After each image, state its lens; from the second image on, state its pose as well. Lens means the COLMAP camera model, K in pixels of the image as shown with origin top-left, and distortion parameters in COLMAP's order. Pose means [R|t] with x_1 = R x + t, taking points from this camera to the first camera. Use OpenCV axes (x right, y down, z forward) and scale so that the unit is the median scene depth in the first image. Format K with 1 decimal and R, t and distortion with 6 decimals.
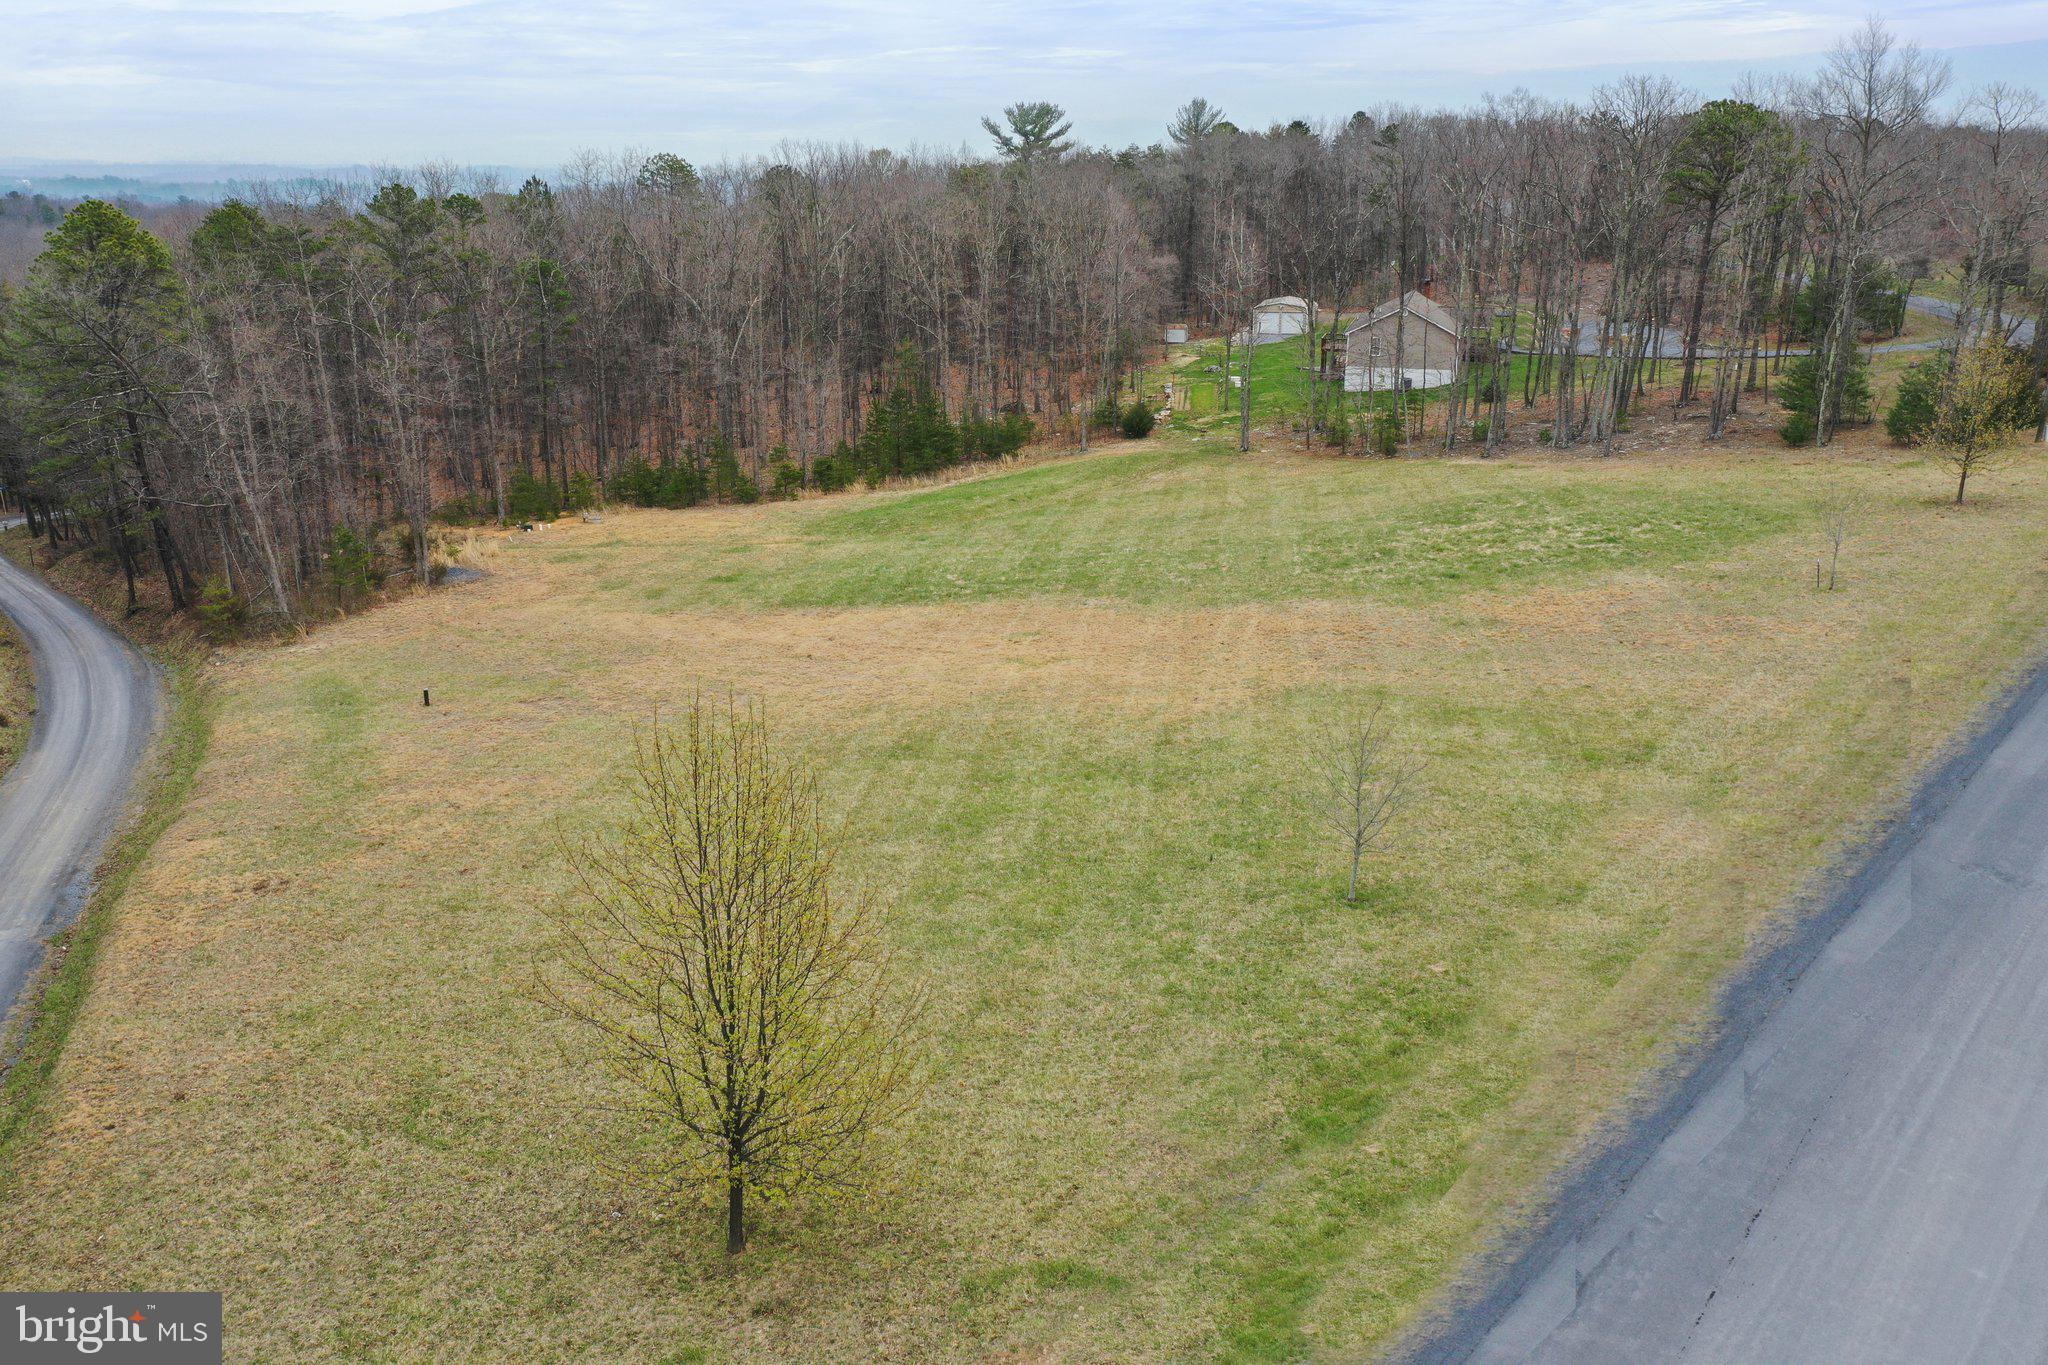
lens RADIAL K [[1616.0, 0, 1019.0], [0, 1616.0, 690.7], [0, 0, 1]] dist [-0.002327, -0.004493]
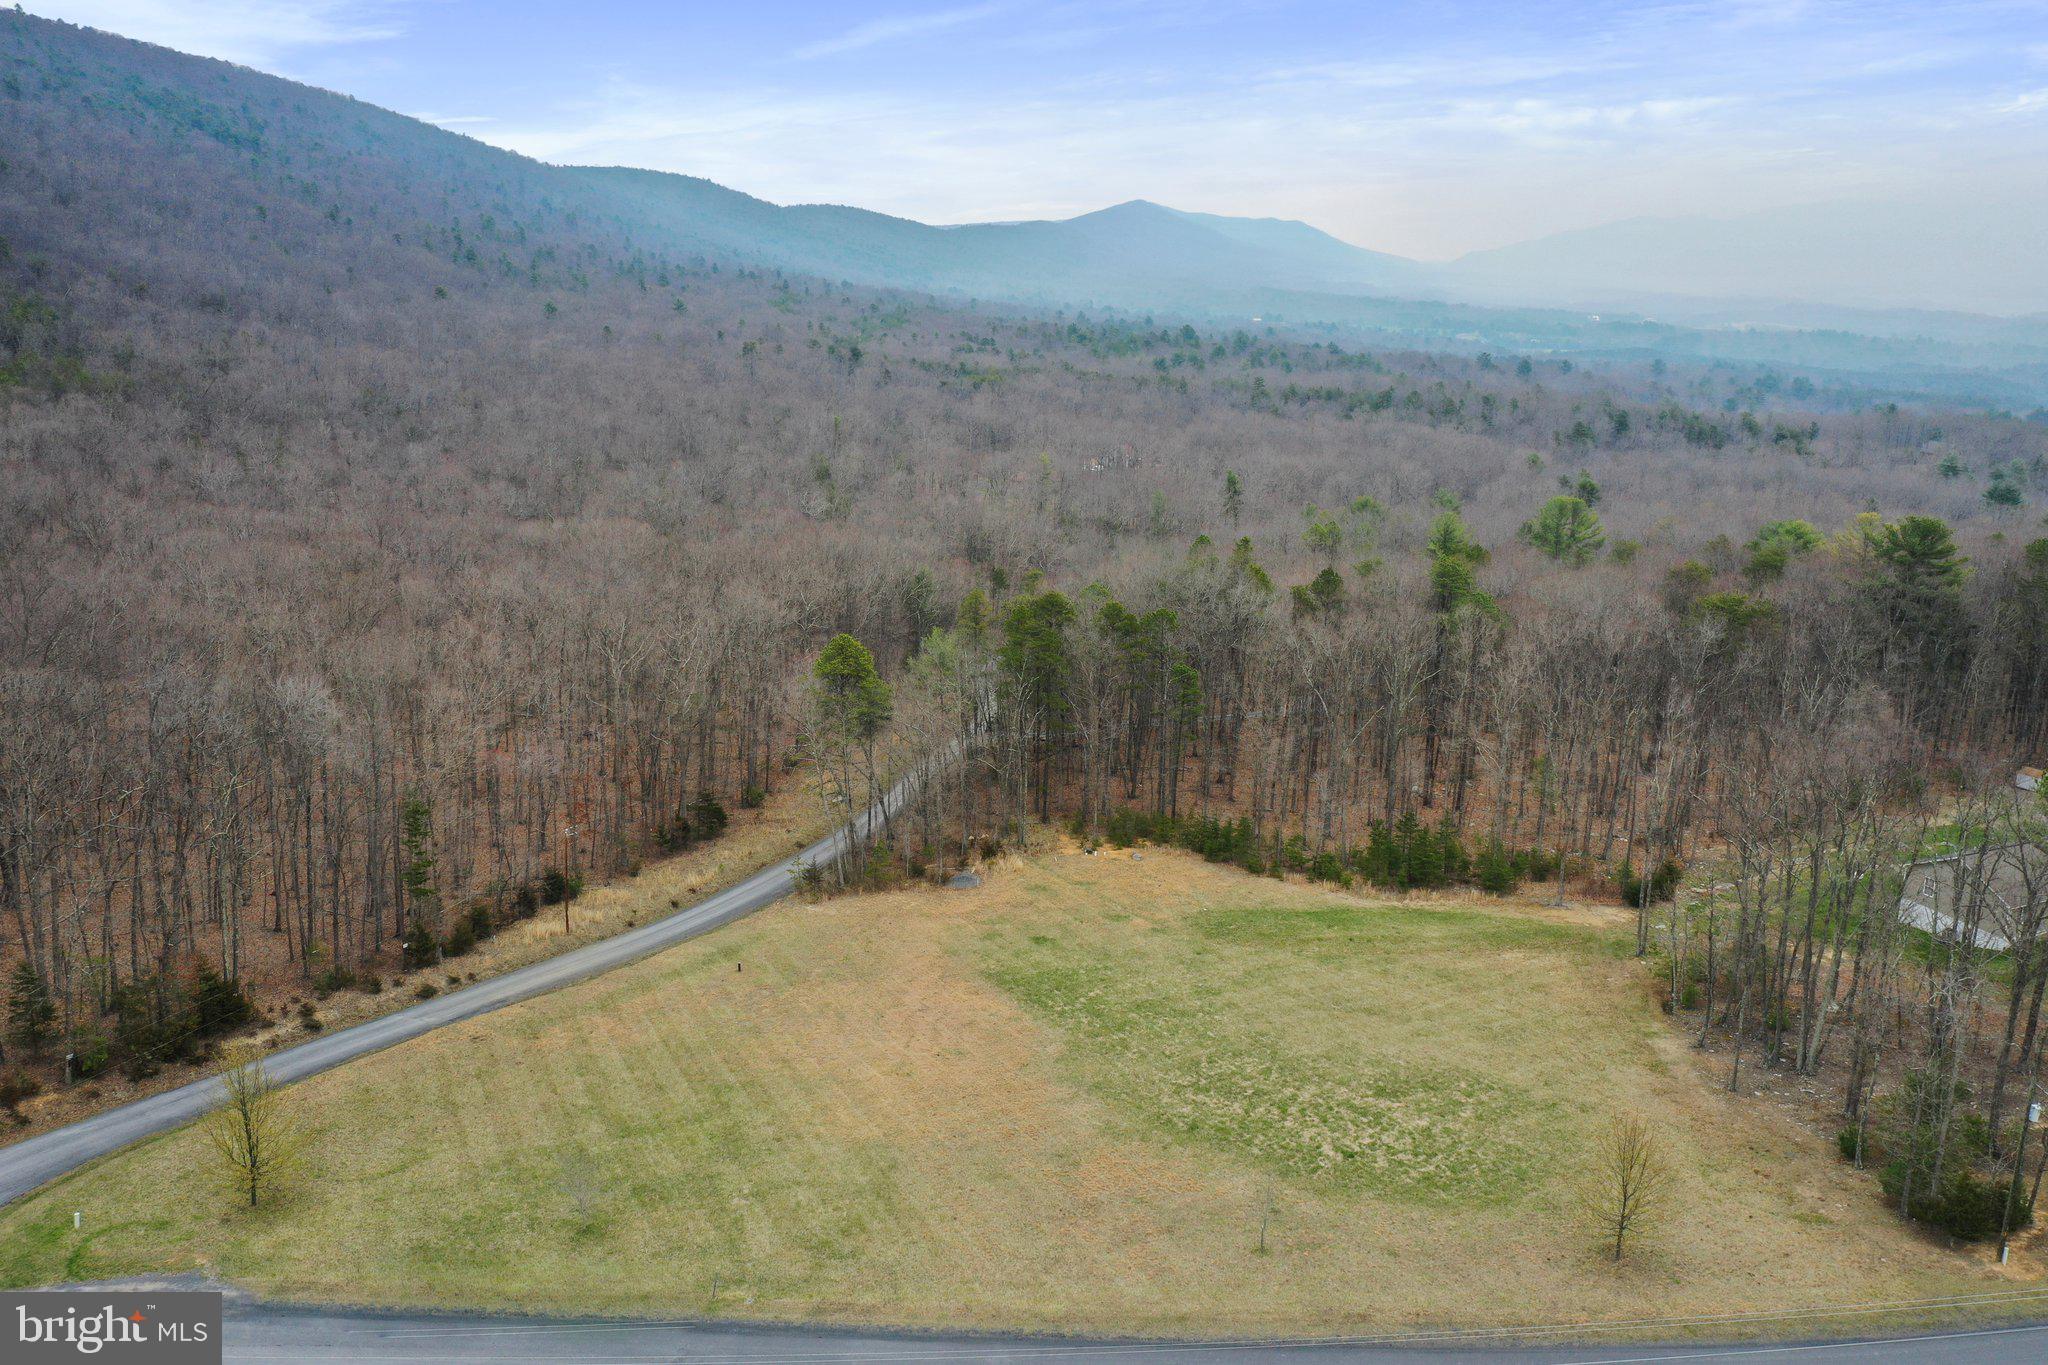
lens RADIAL K [[1616.0, 0, 1013.9], [0, 1616.0, 683.8], [0, 0, 1]] dist [-0.002327, -0.004493]
pose [[0.625981, 0.203946, -0.752697, 1.197499], [-0.260836, 0.964363, 0.044374, -0.483230], [0.734923, 0.168553, 0.656870, -0.081172]]
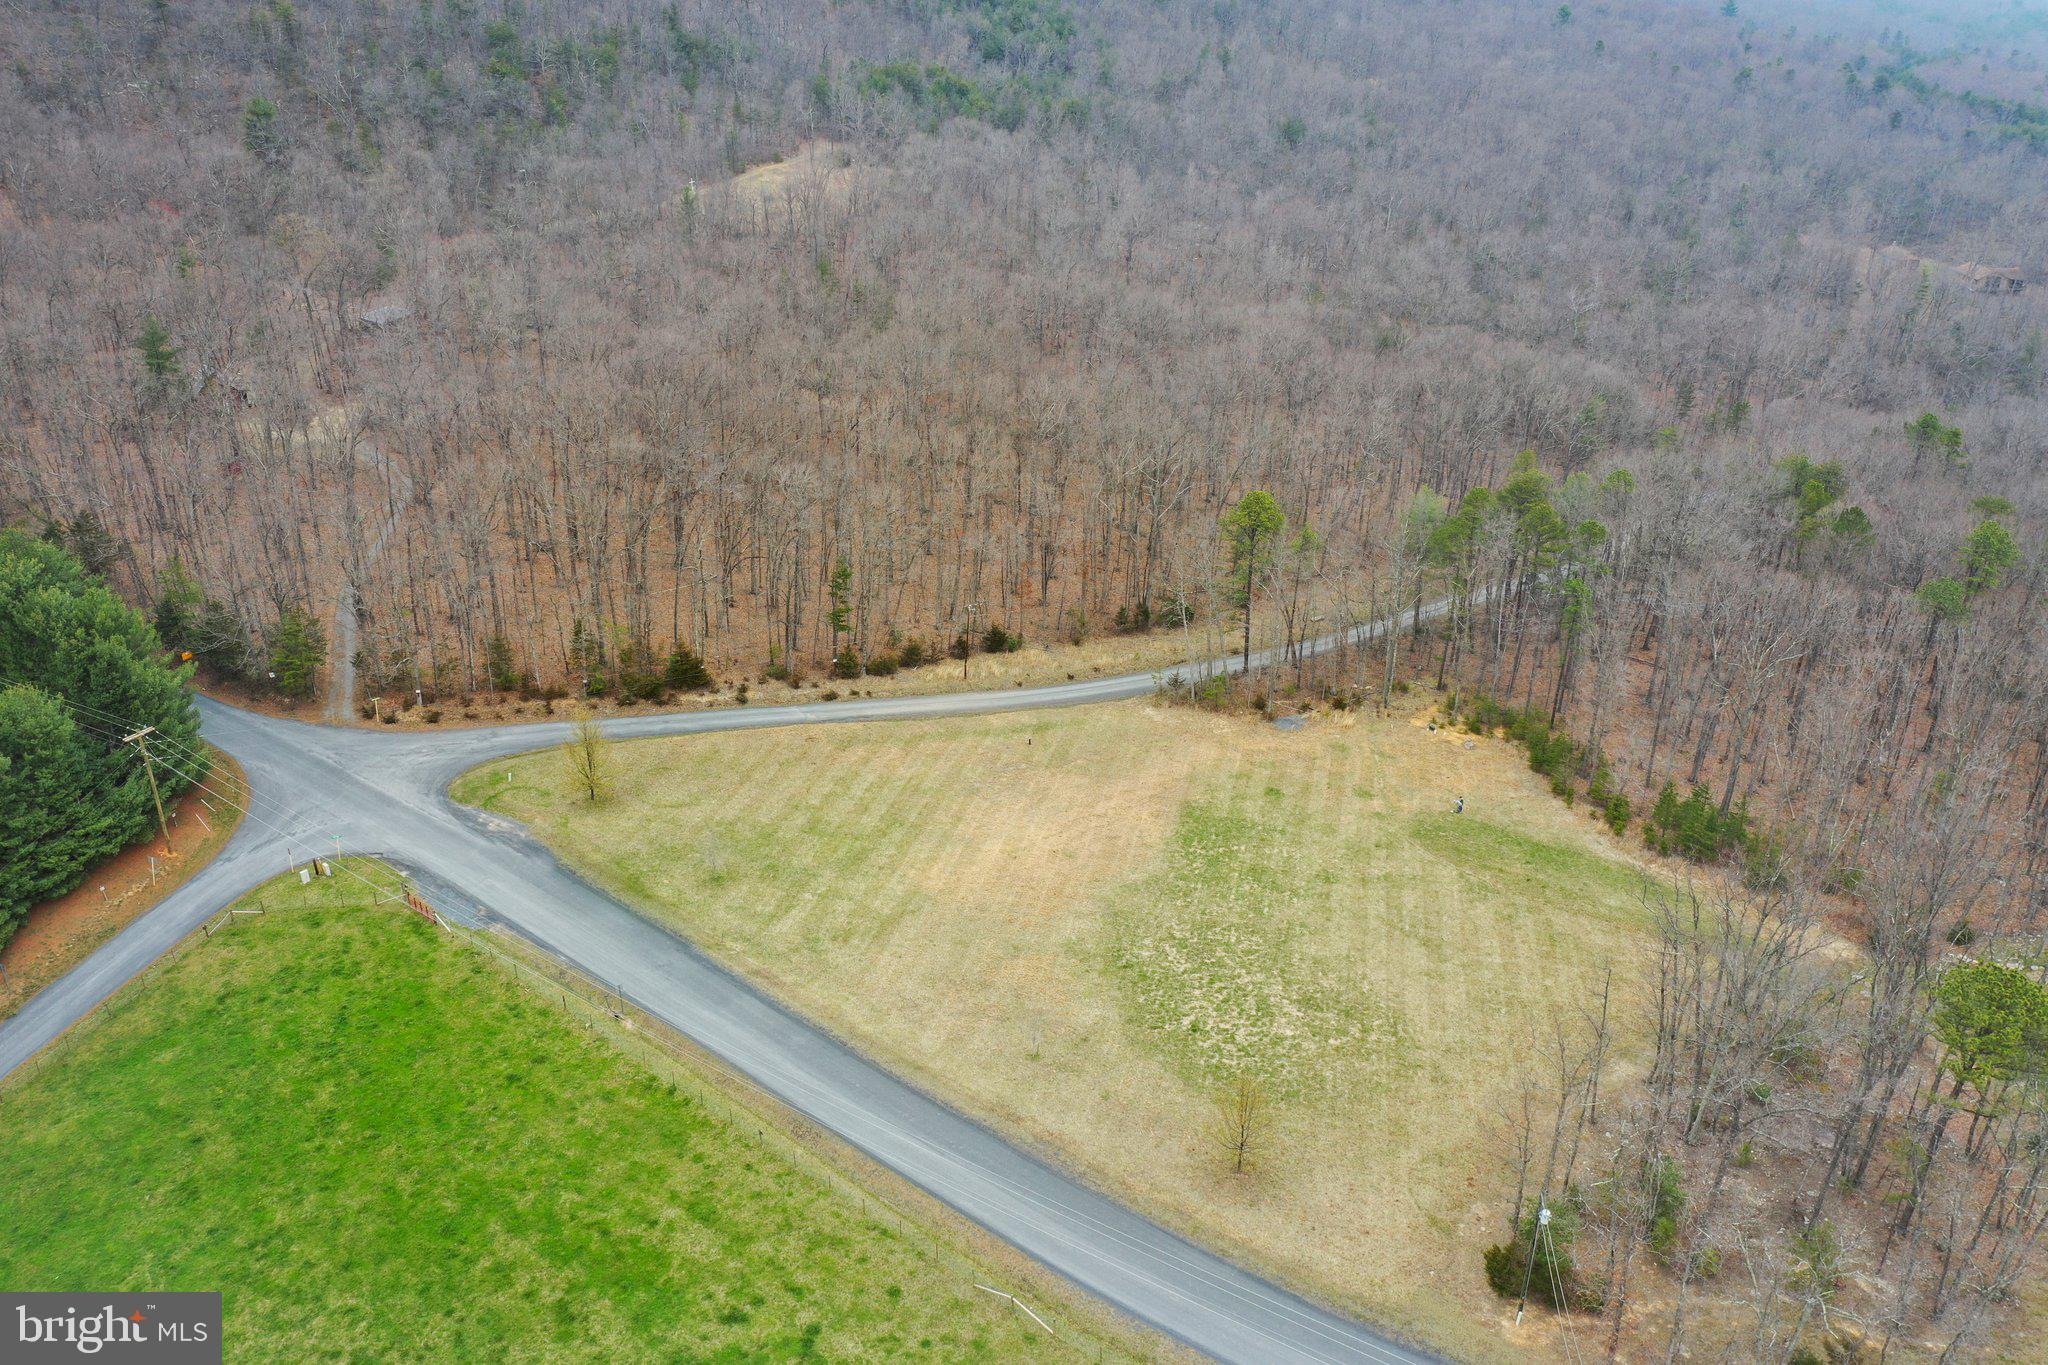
lens RADIAL K [[1616.0, 0, 1013.7], [0, 1616.0, 667.7], [0, 0, 1]] dist [-0.002327, -0.004493]
pose [[0.011491, 0.437904, -0.898948, 1.838979], [-0.329150, 0.850562, 0.410127, -1.110652], [0.944208, 0.291176, 0.153910, 0.540075]]
